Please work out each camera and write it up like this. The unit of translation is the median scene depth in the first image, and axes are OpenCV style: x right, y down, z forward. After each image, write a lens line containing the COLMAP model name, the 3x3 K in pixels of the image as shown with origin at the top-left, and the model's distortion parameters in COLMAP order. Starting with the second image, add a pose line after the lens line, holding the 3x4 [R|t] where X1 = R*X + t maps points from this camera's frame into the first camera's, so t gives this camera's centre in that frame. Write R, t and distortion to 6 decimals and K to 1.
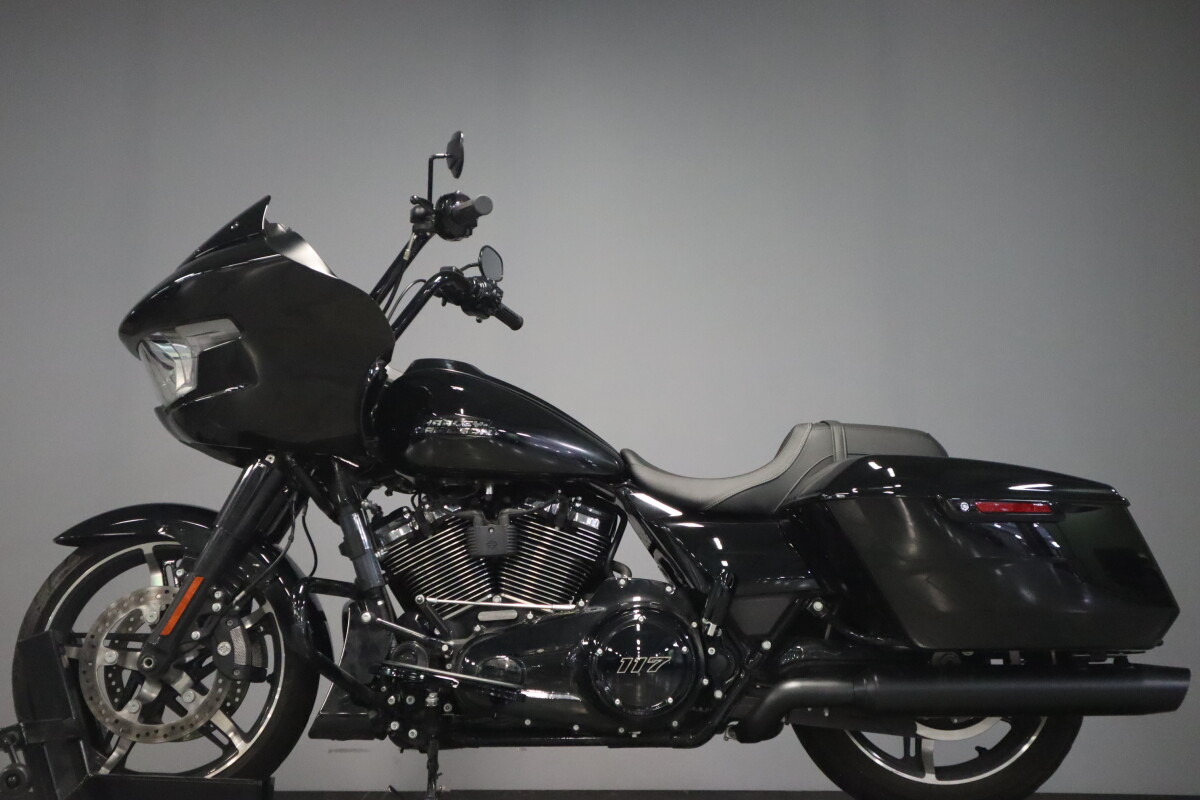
lens RADIAL K [[1694.7, 0, 600.0], [0, 1694.7, 400.0], [0, 0, 1]] dist [-0.016831, 0.088588]
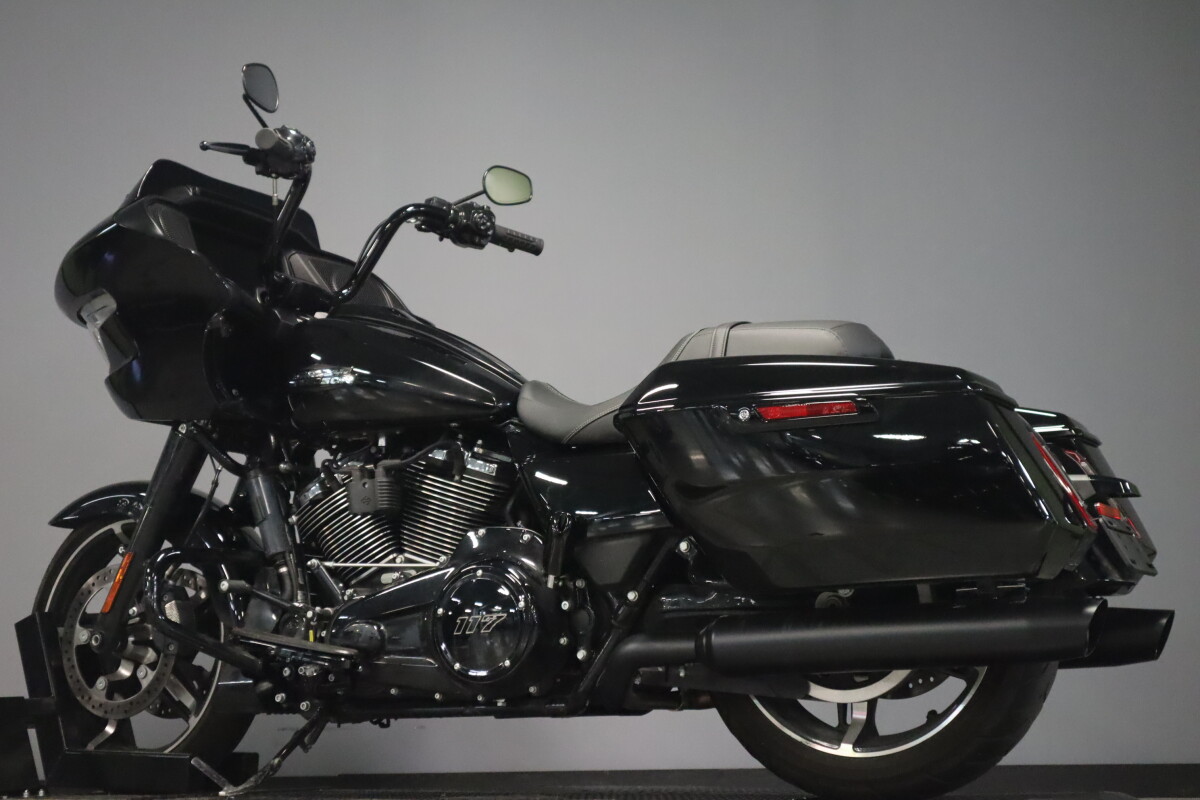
lens RADIAL K [[2028.5, 0, 600.0], [0, 2028.5, 400.0], [0, 0, 1]] dist [-0.052740, -0.167559]
pose [[0.866197, -0.092937, -0.490983, 0.585415], [0.108058, 0.994142, 0.002459, 0.041346], [0.487879, -0.055184, 0.871165, 0.104269]]
